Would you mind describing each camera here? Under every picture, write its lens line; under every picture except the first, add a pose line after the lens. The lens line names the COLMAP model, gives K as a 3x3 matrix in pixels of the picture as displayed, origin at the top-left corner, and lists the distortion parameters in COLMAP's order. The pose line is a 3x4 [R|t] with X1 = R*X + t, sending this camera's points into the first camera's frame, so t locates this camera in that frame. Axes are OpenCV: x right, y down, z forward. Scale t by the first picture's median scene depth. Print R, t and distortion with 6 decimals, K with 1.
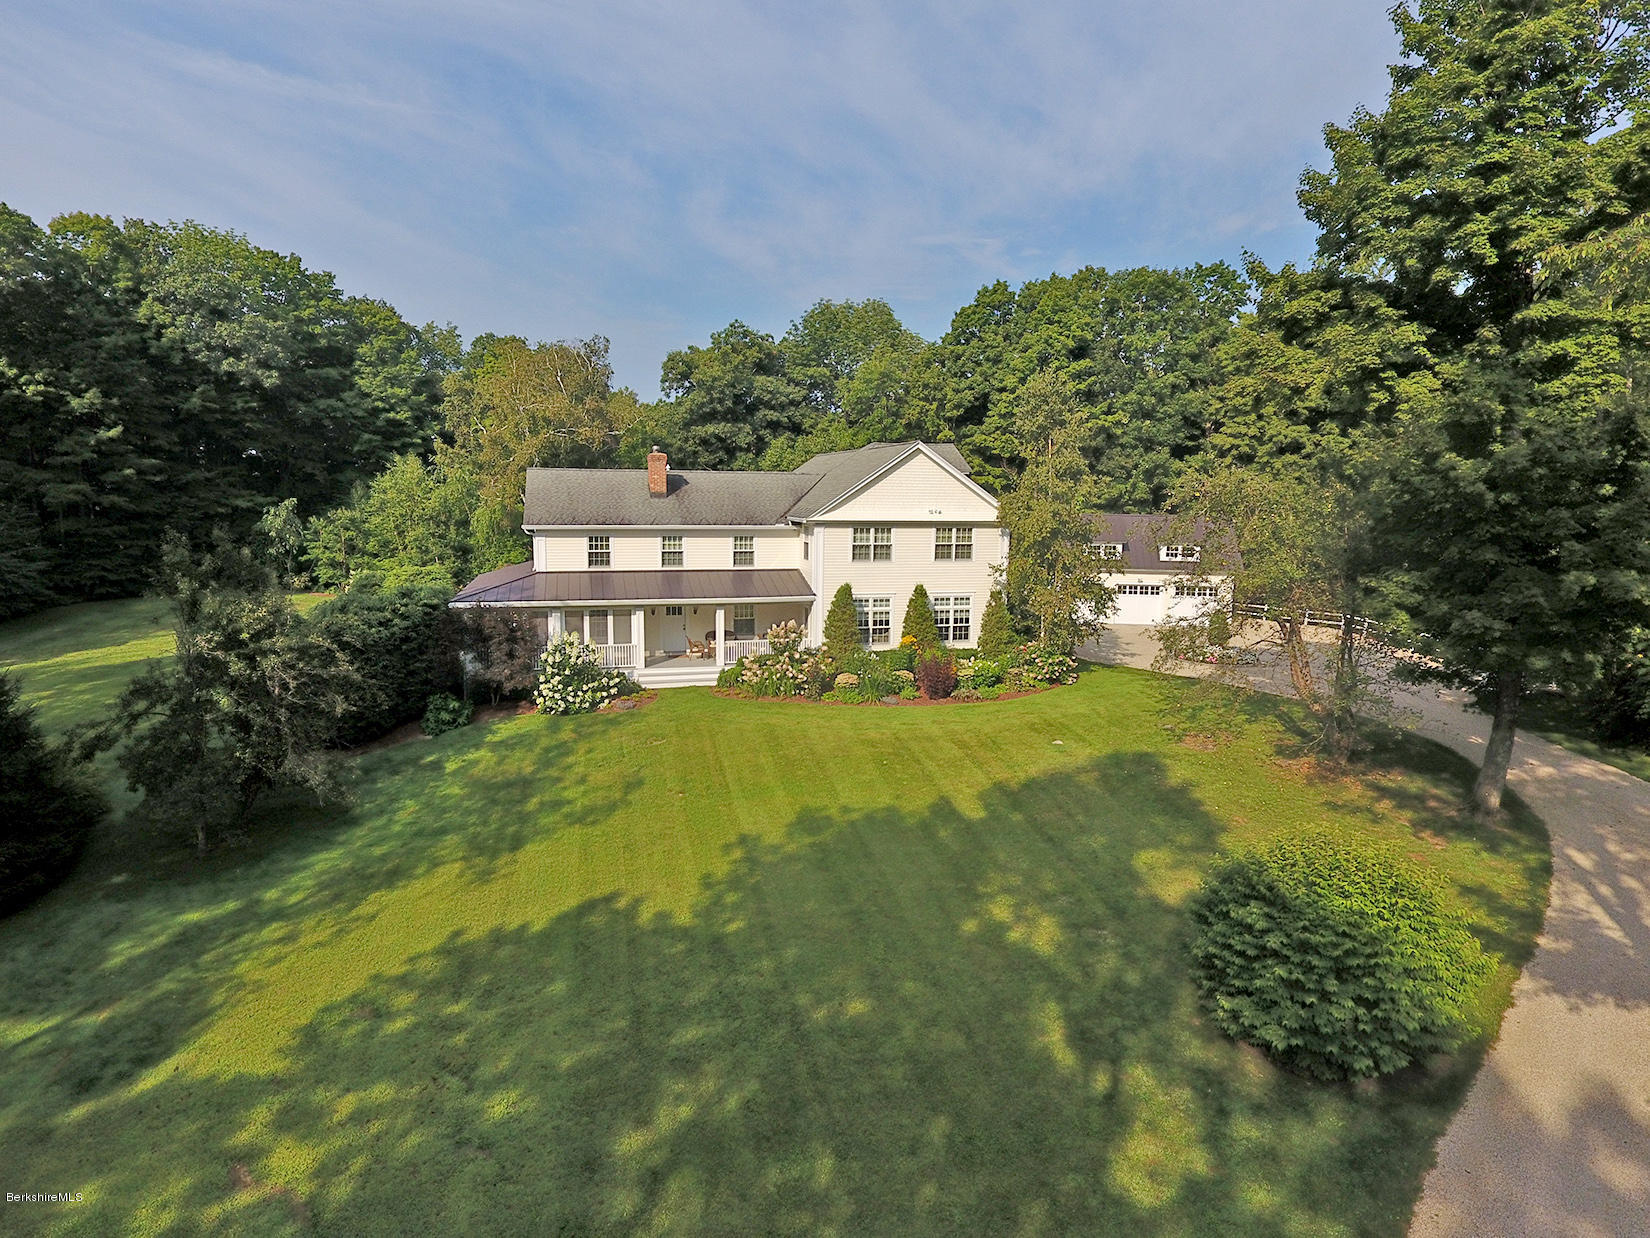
lens RADIAL K [[968.2, 0, 836.0], [0, 968.2, 632.1], [0, 0, 1]] dist [-0.004941, -0.000294]
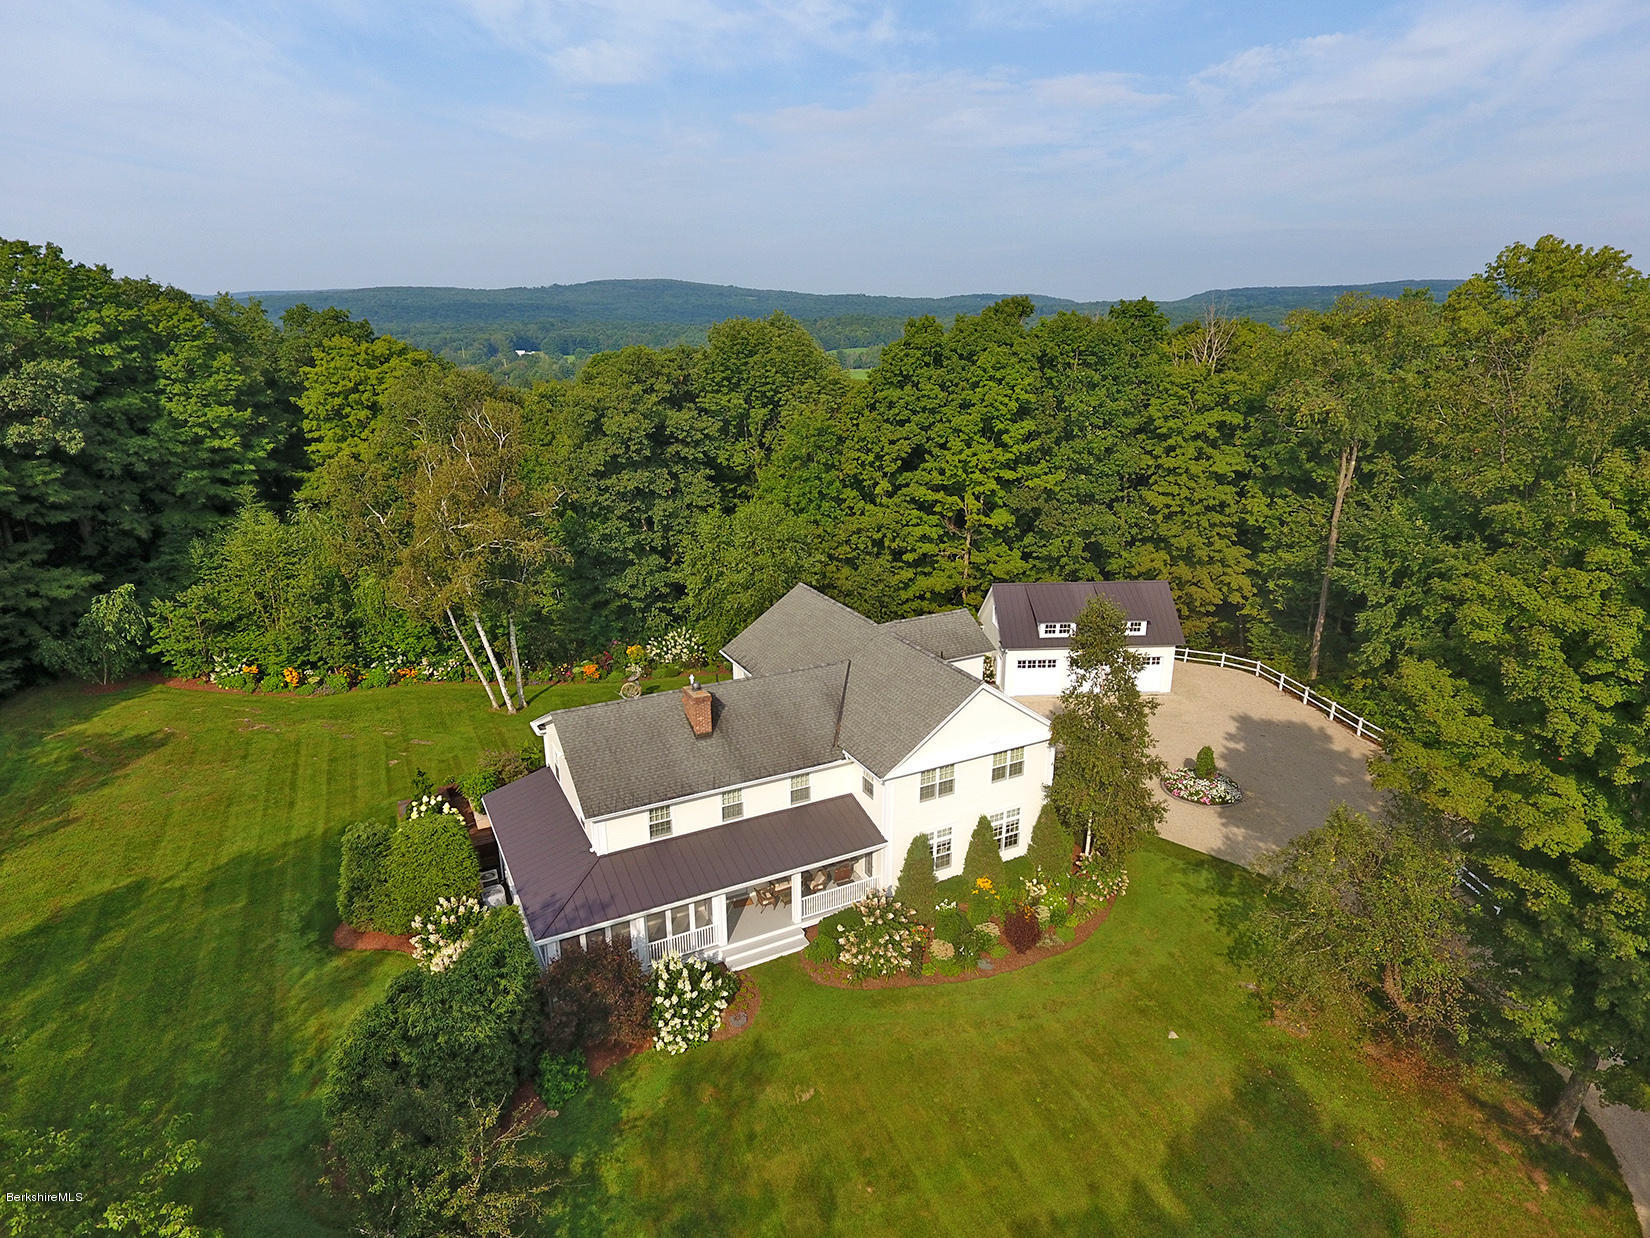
lens RADIAL K [[968.2, 0, 836.4], [0, 968.2, 625.1], [0, 0, 1]] dist [-0.004941, -0.000294]
pose [[0.975628, -0.078626, 0.204858, -0.252963], [0.042700, 0.983779, 0.174226, -0.423898], [-0.215234, -0.161233, 0.963161, 0.087894]]
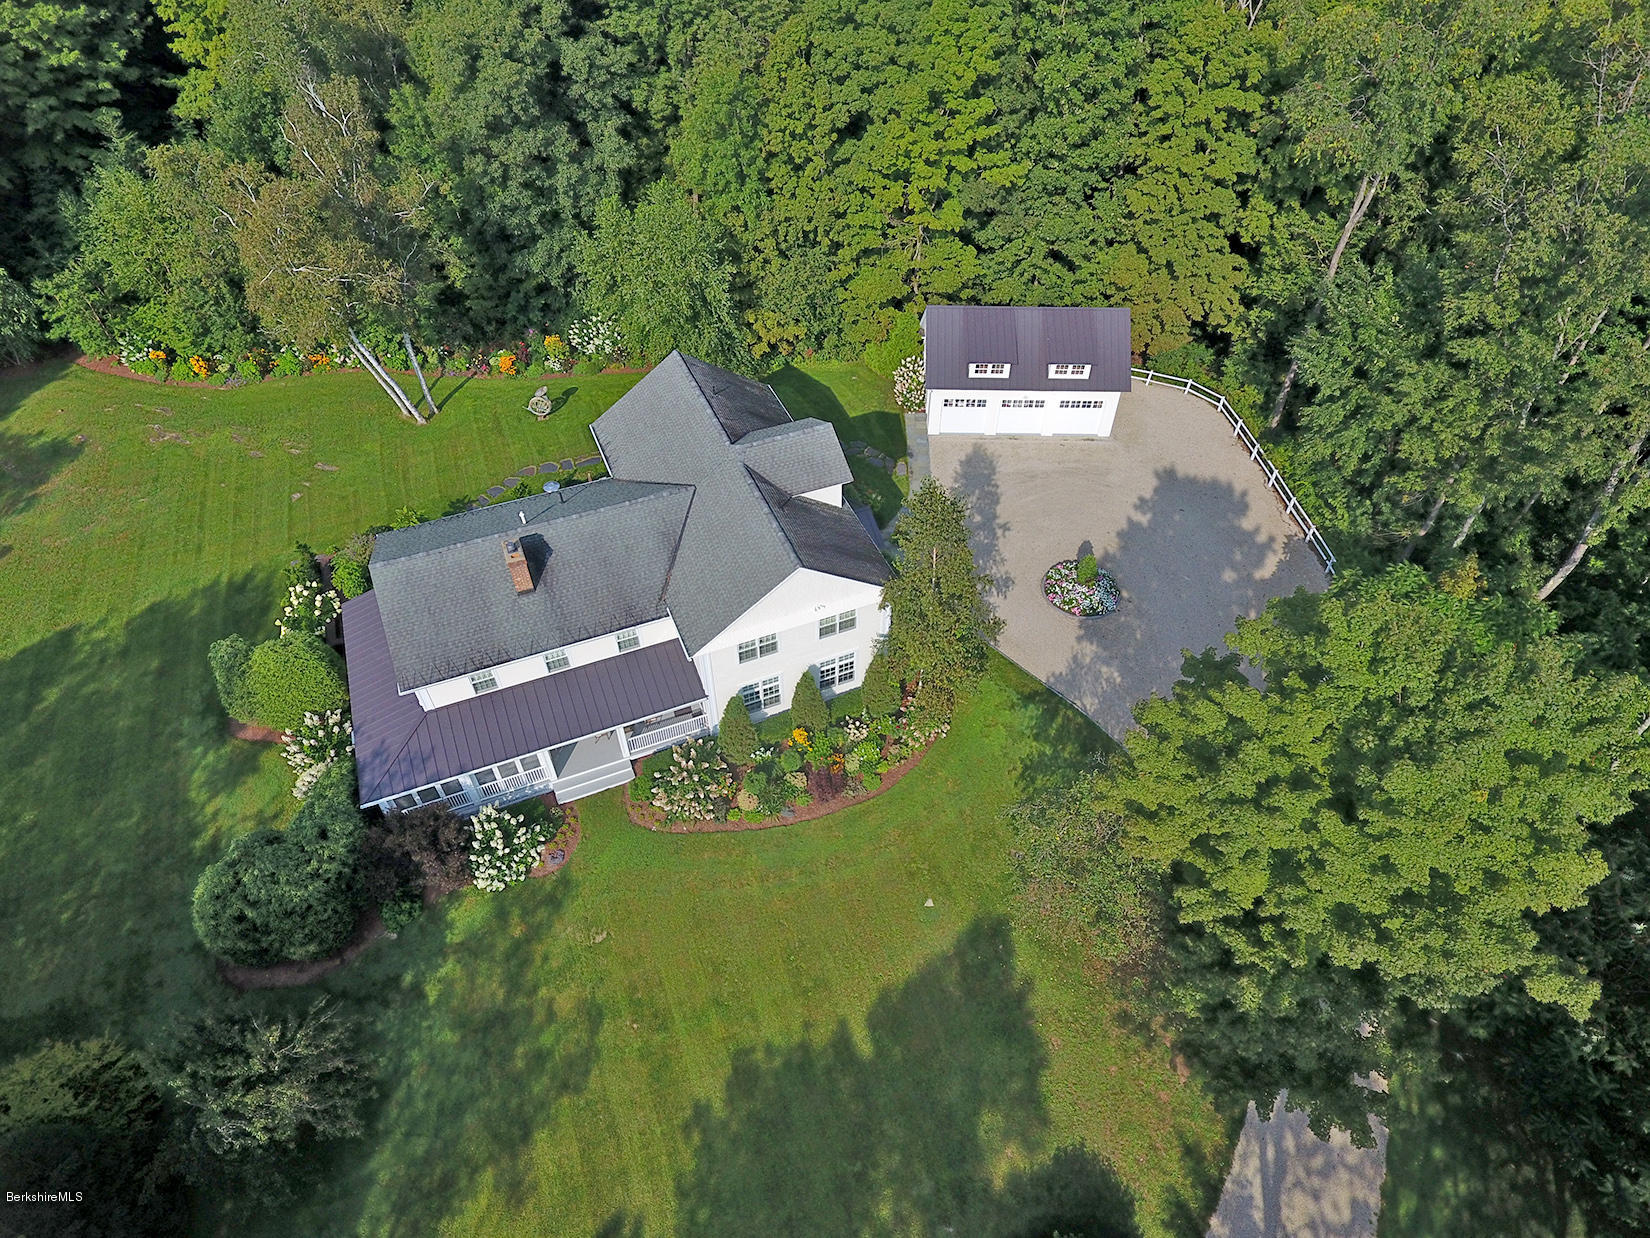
lens RADIAL K [[968.2, 0, 836.4], [0, 968.2, 625.9], [0, 0, 1]] dist [-0.004941, -0.000294]
pose [[0.990461, -0.103732, 0.090701, 0.028227], [0.024793, 0.781659, 0.623213, -0.726033], [-0.135544, -0.615019, 0.776775, 0.216174]]
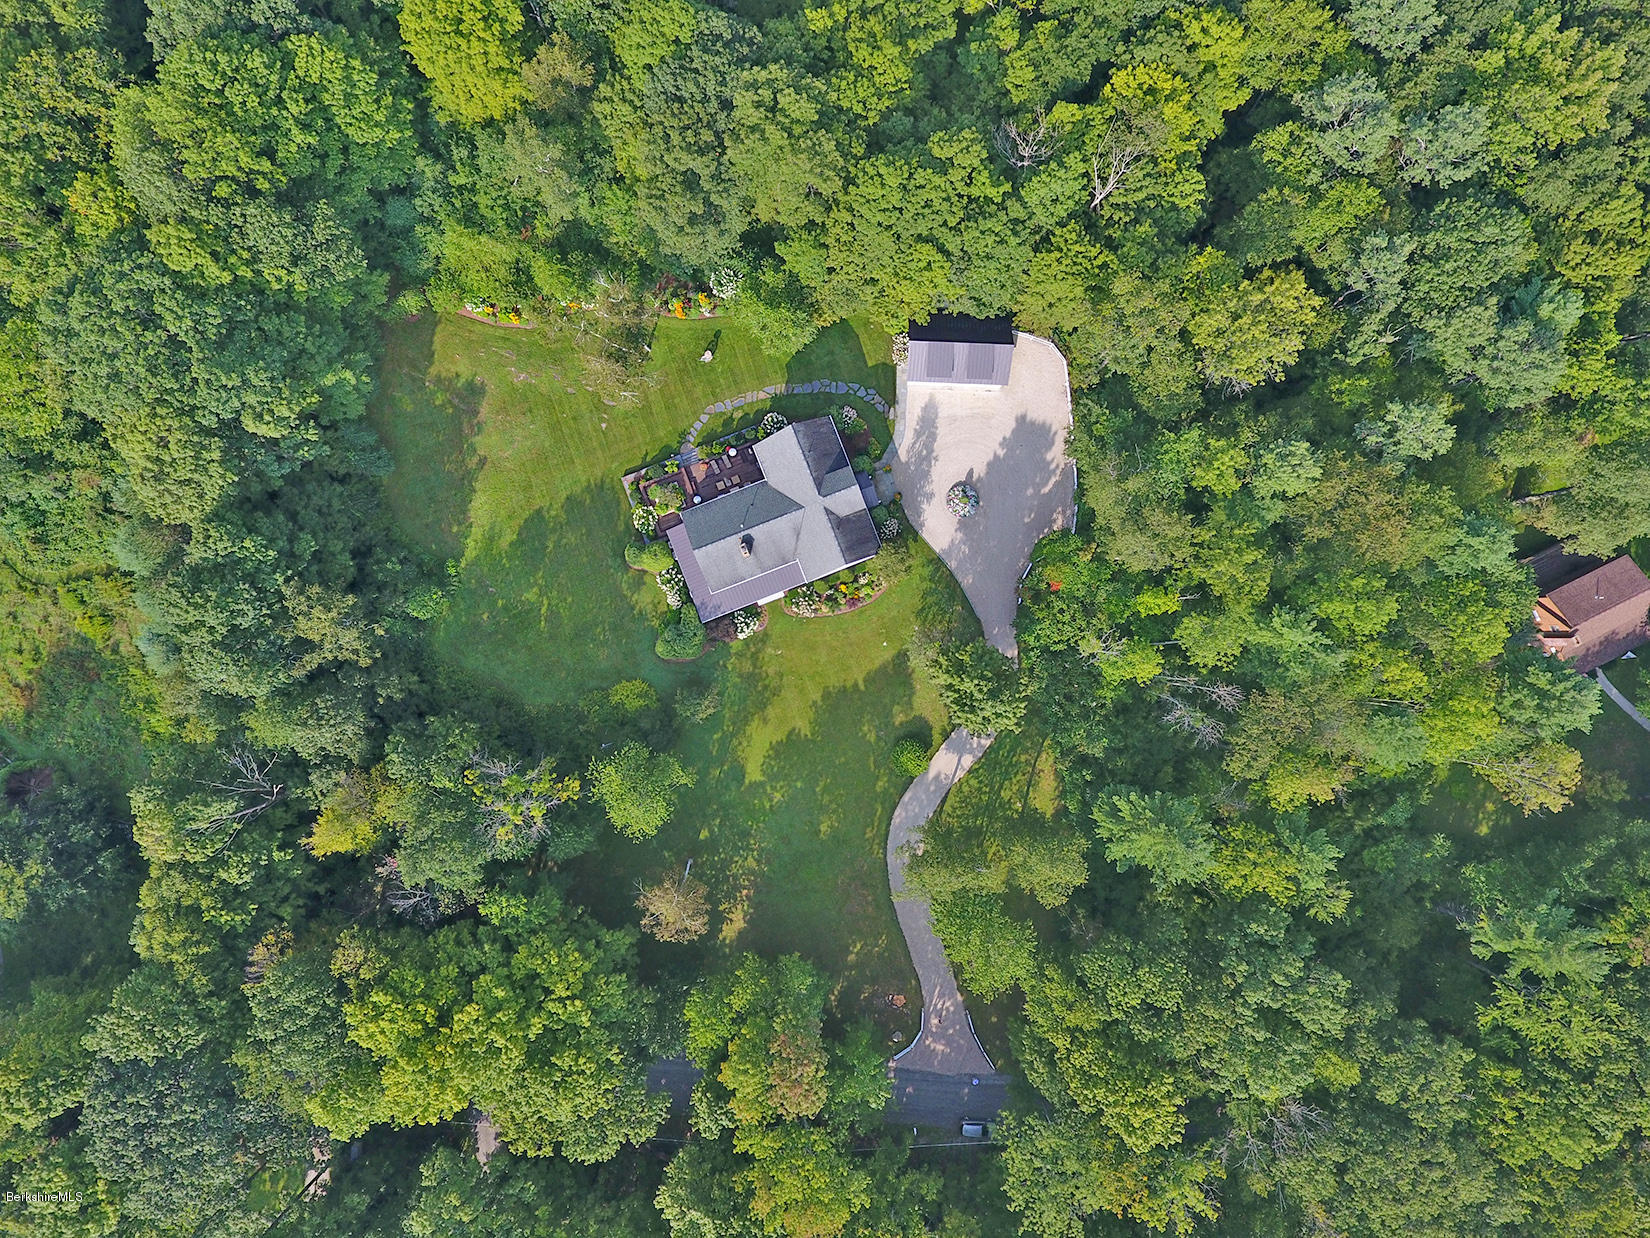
lens RADIAL K [[1055.7, 0, 828.8], [0, 1055.7, 629.2], [0, 0, 1]] dist [-0.003082, -0.002117]
pose [[0.993262, -0.113401, -0.023877, 0.090546], [0.040849, 0.149782, 0.987875, -3.111304], [-0.108450, -0.982194, 0.153405, 0.348323]]
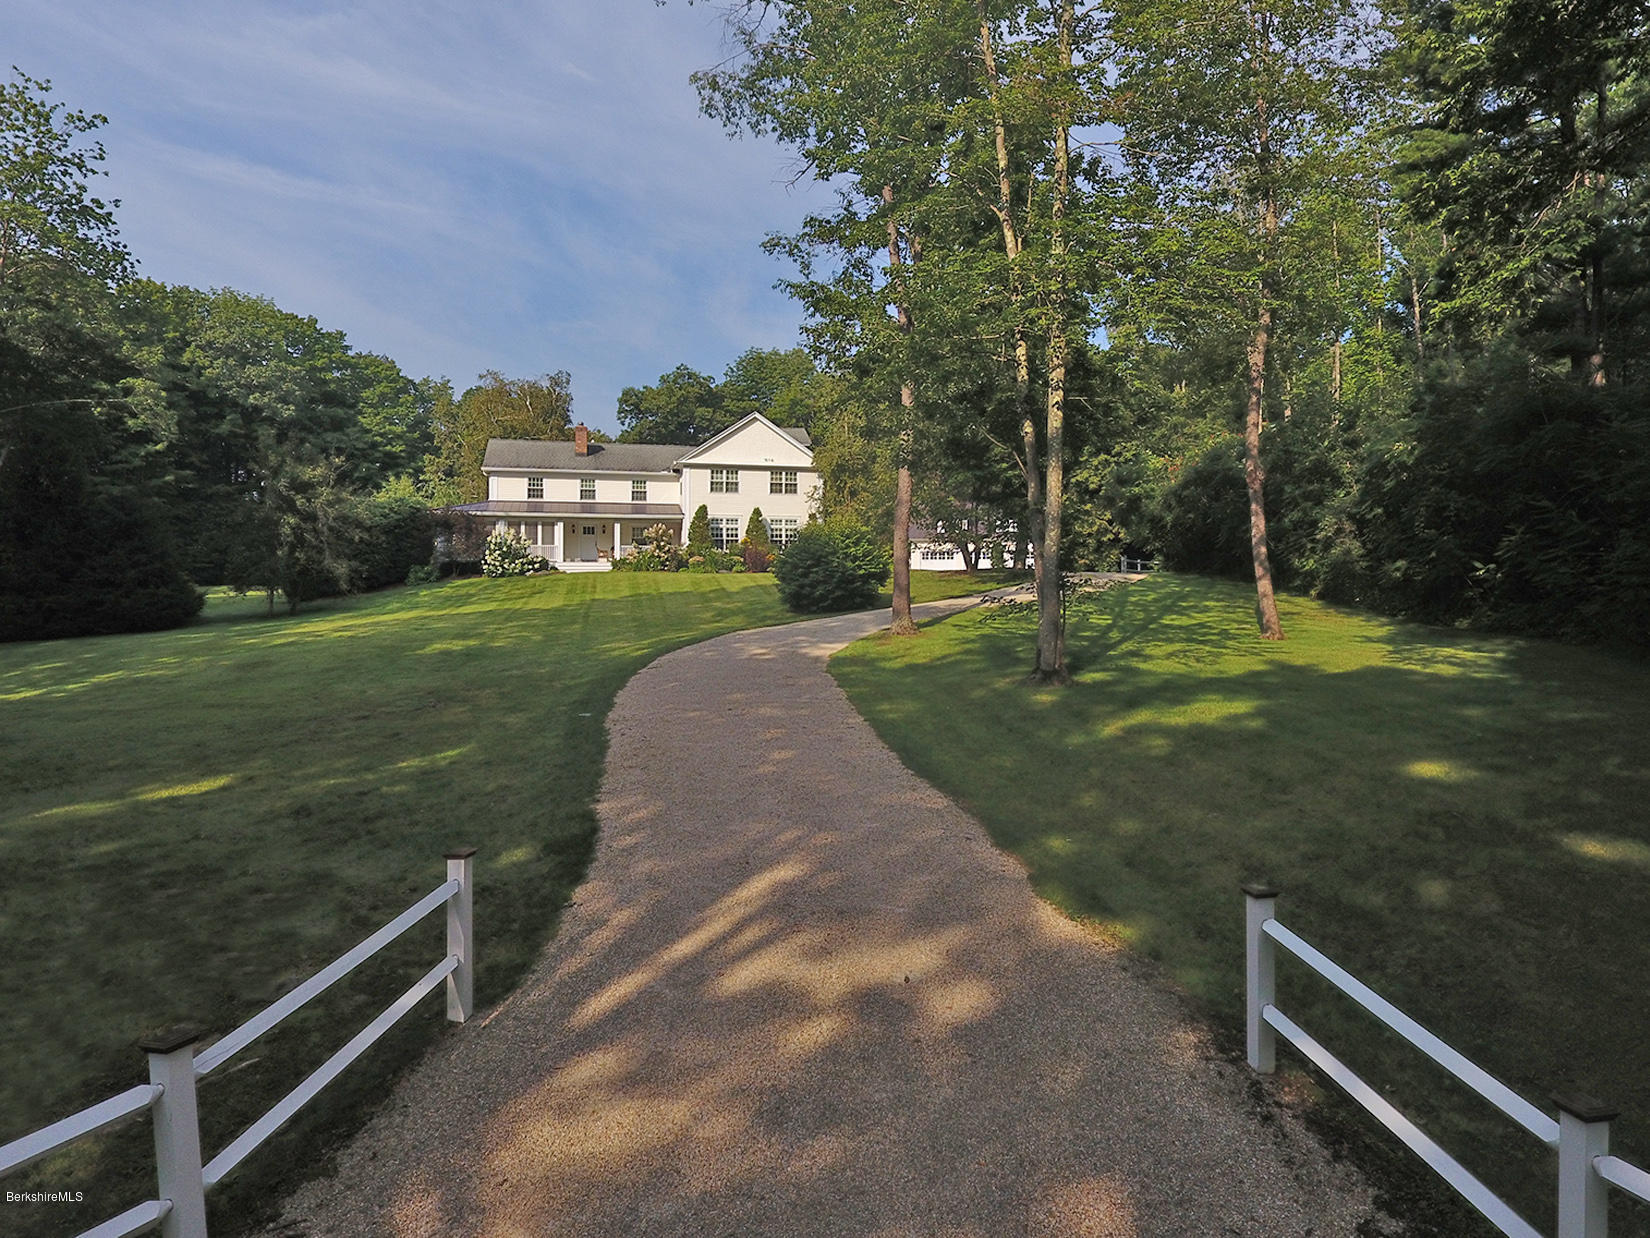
lens RADIAL K [[1055.7, 0, 912.8], [0, 1055.7, 579.8], [0, 0, 1]] dist [-0.003082, -0.002117]
pose [[0.998920, -0.013803, 0.044367, 0.246121], [0.020358, 0.988346, -0.150859, 0.300169], [-0.041768, 0.151599, 0.987559, -0.560374]]
